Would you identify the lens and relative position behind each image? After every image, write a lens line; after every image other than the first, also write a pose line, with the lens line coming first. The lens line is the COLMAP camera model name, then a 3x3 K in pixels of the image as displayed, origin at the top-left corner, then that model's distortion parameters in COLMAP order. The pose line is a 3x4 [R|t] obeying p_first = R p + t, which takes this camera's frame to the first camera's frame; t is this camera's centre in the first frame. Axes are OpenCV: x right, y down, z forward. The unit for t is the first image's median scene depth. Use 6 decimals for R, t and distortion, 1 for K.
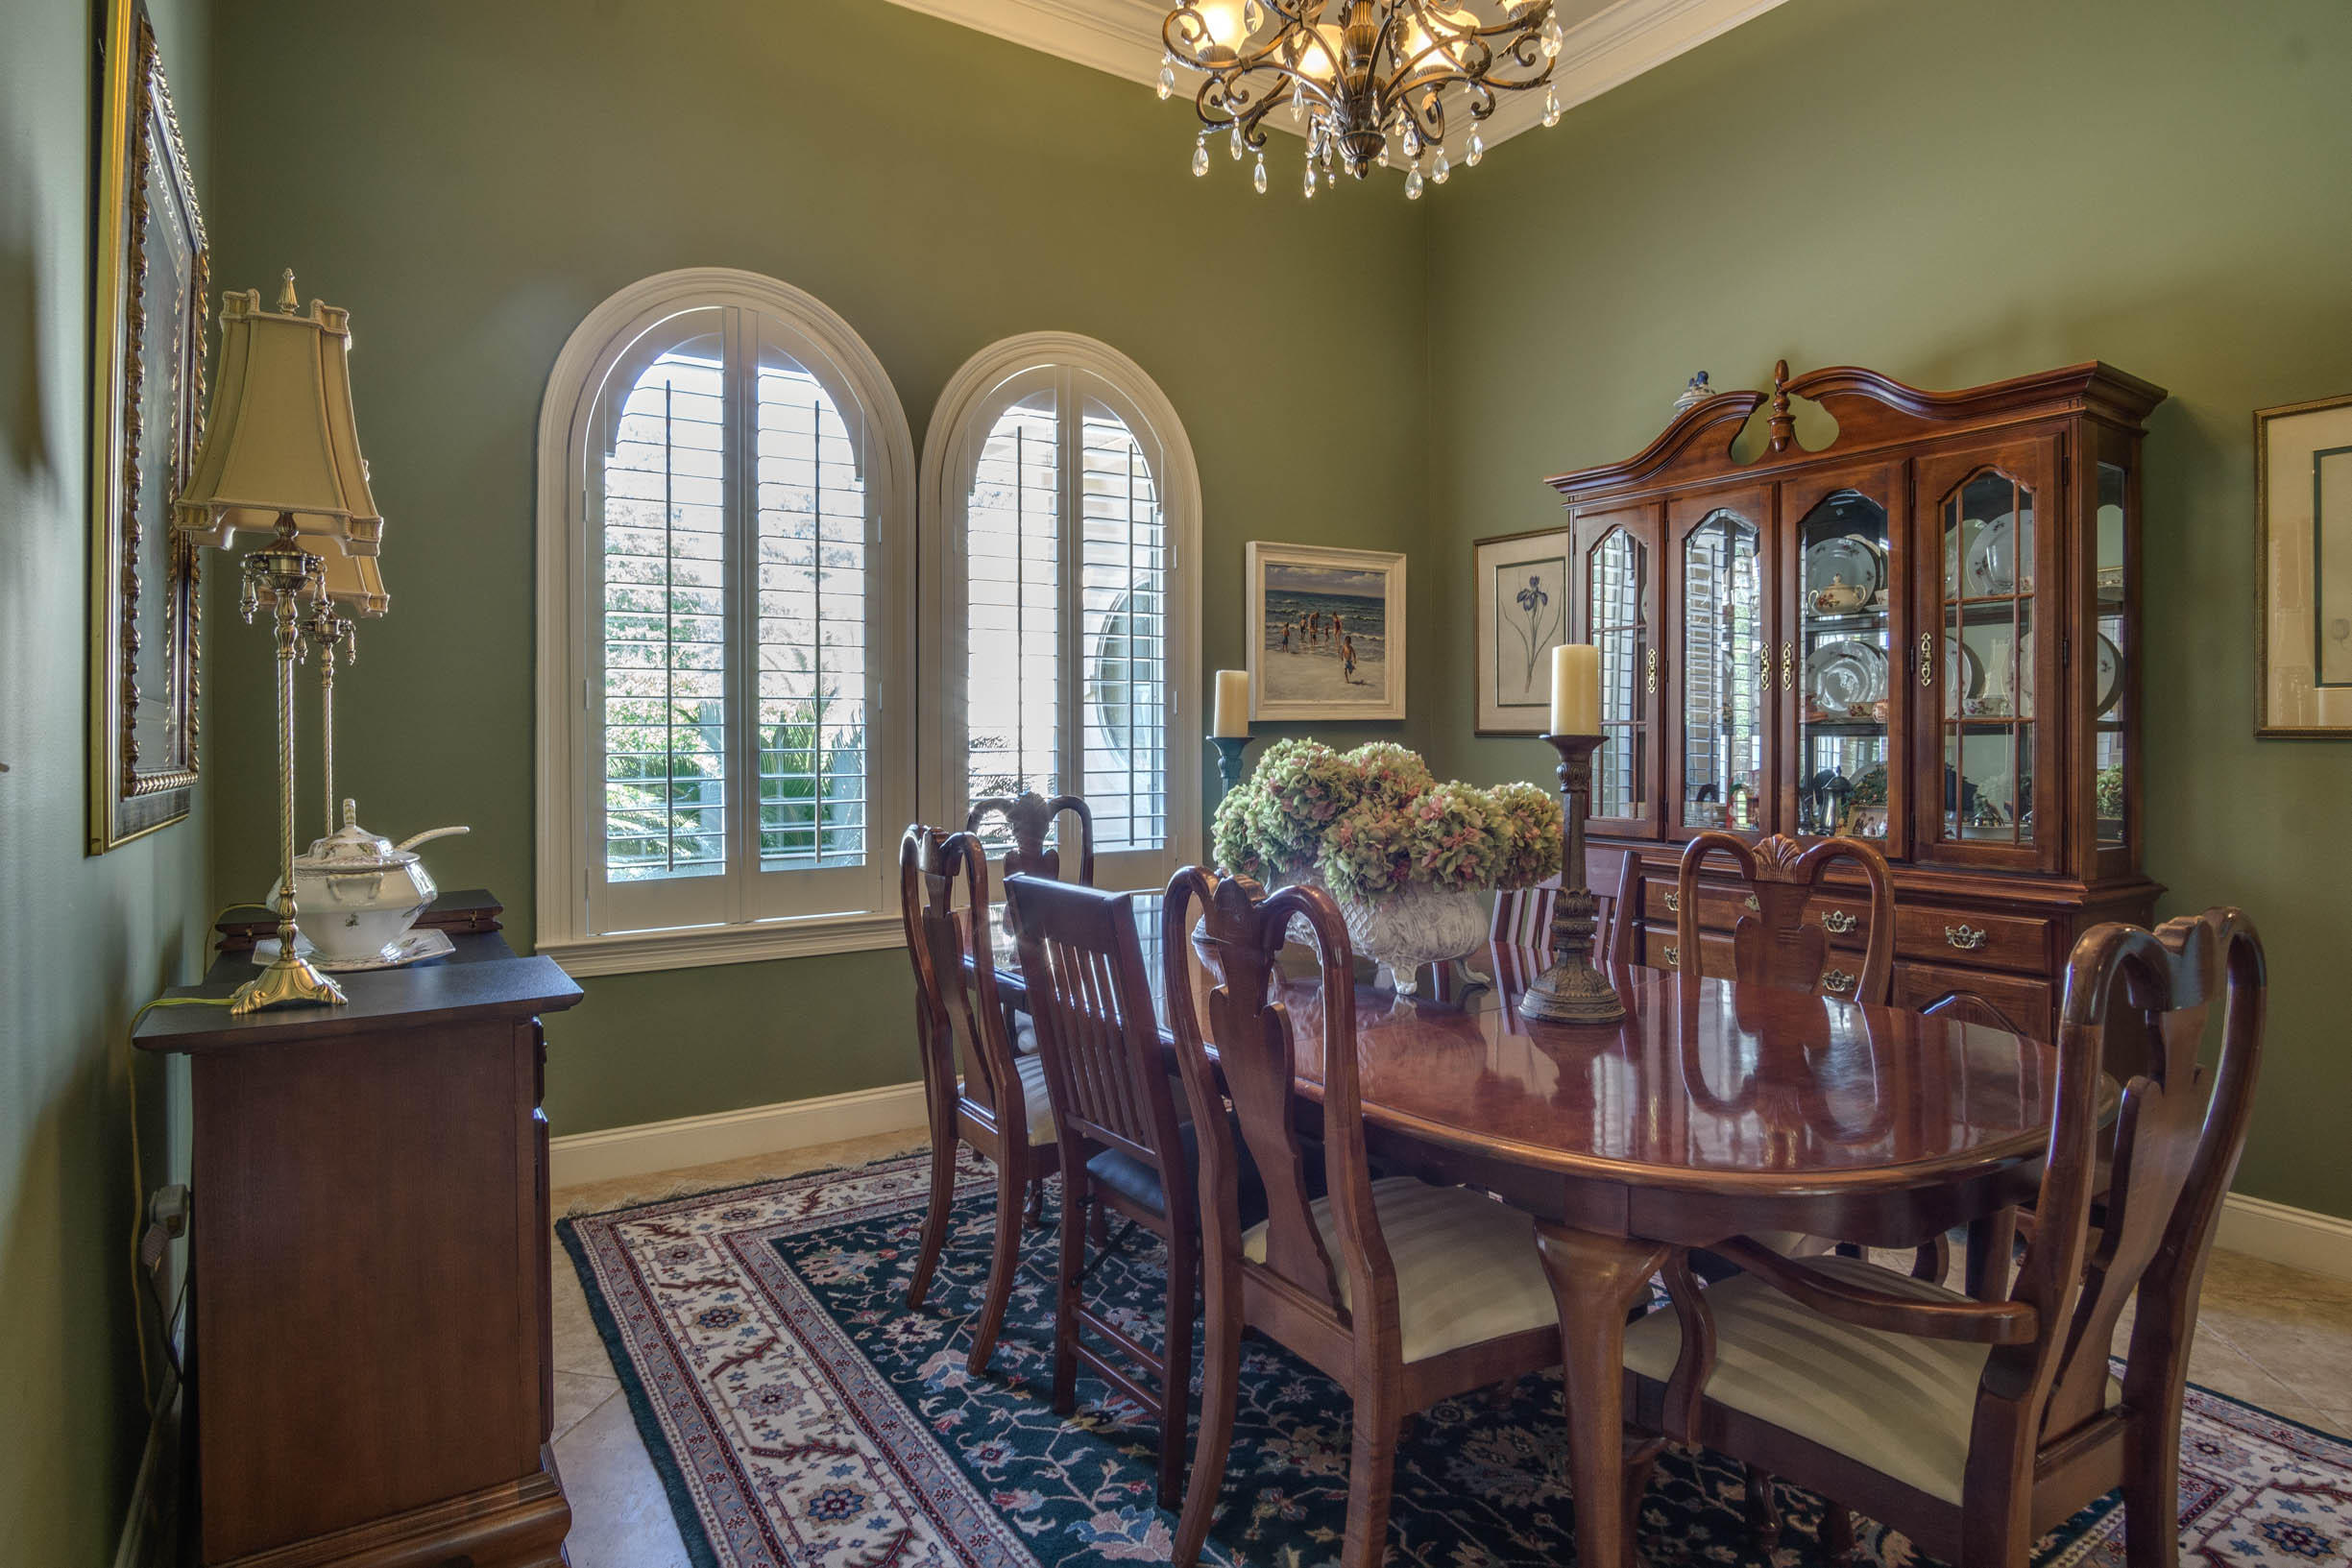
lens RADIAL K [[1278.8, 0, 1195.0], [0, 1278.8, 744.1], [0, 0, 1]] dist [-0.026225, -0.000862]
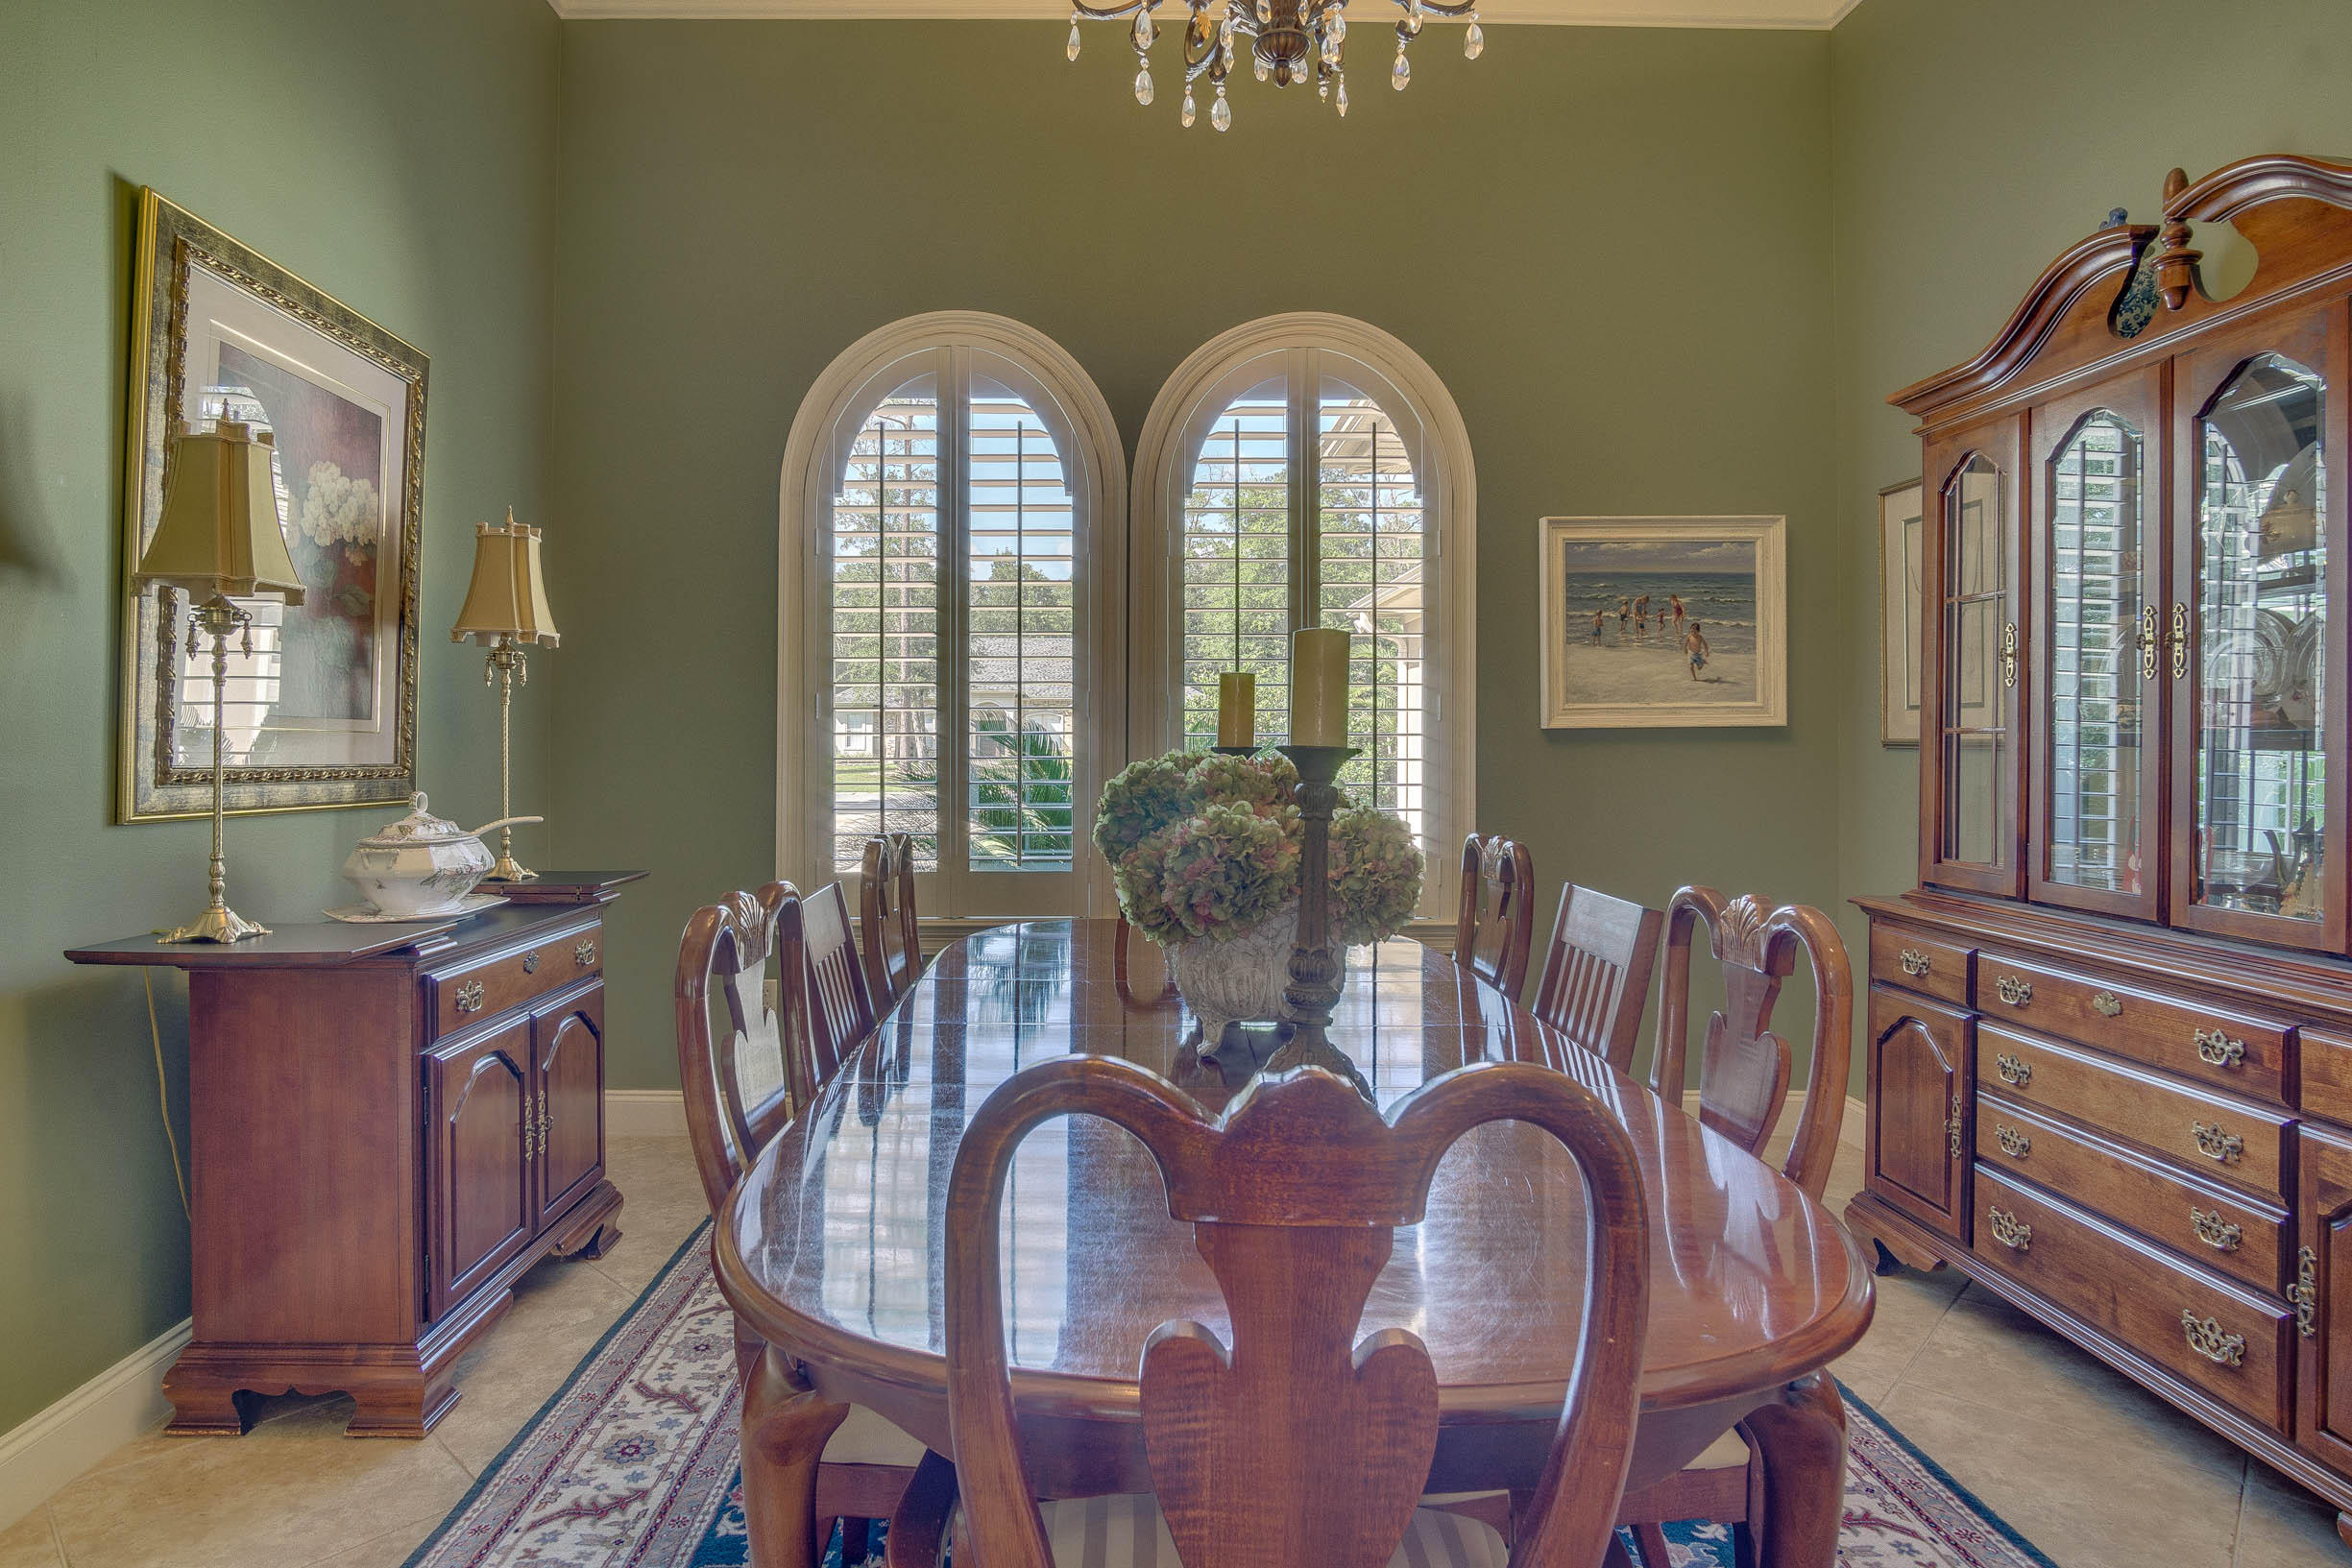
lens RADIAL K [[1306.4, 0, 1150.5], [0, 1306.4, 744.6], [0, 0, 1]] dist [-0.019568, -0.000512]
pose [[0.838005, 0.004114, -0.545646, 0.358907], [-0.007291, 0.999967, -0.003658, -0.002596], [0.545613, 0.007044, 0.838008, 0.157146]]
